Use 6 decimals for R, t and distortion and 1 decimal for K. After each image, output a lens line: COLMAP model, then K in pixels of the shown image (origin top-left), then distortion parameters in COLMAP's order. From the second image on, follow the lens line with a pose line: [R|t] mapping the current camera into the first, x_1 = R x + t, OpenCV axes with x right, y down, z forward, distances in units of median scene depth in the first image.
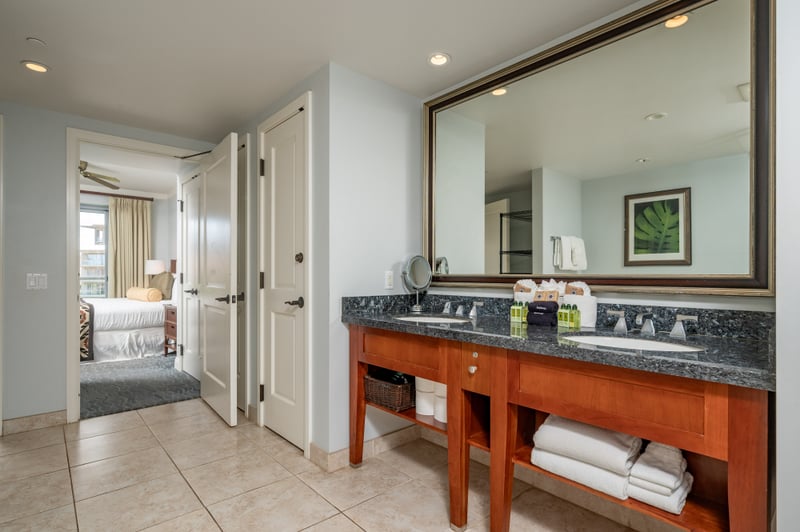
lens RADIAL K [[396.1, 0, 401.7], [0, 396.1, 272.9], [0, 0, 1]] dist [-0.055471, 0.021398]
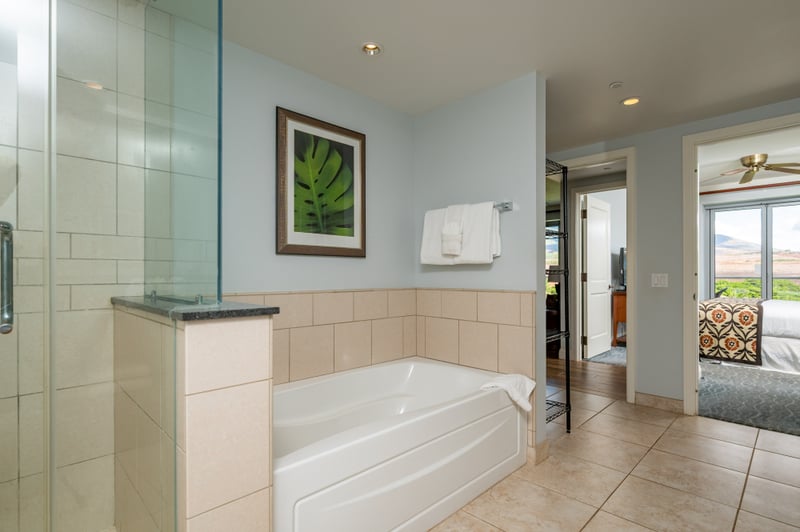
lens RADIAL K [[396.1, 0, 401.7], [0, 396.1, 272.9], [0, 0, 1]] dist [-0.055471, 0.021398]
pose [[0.039154, -0.001950, -0.999231, 0.176226], [0.004418, 0.999989, -0.001778, -0.001382], [0.999223, -0.004345, 0.039162, 0.181392]]
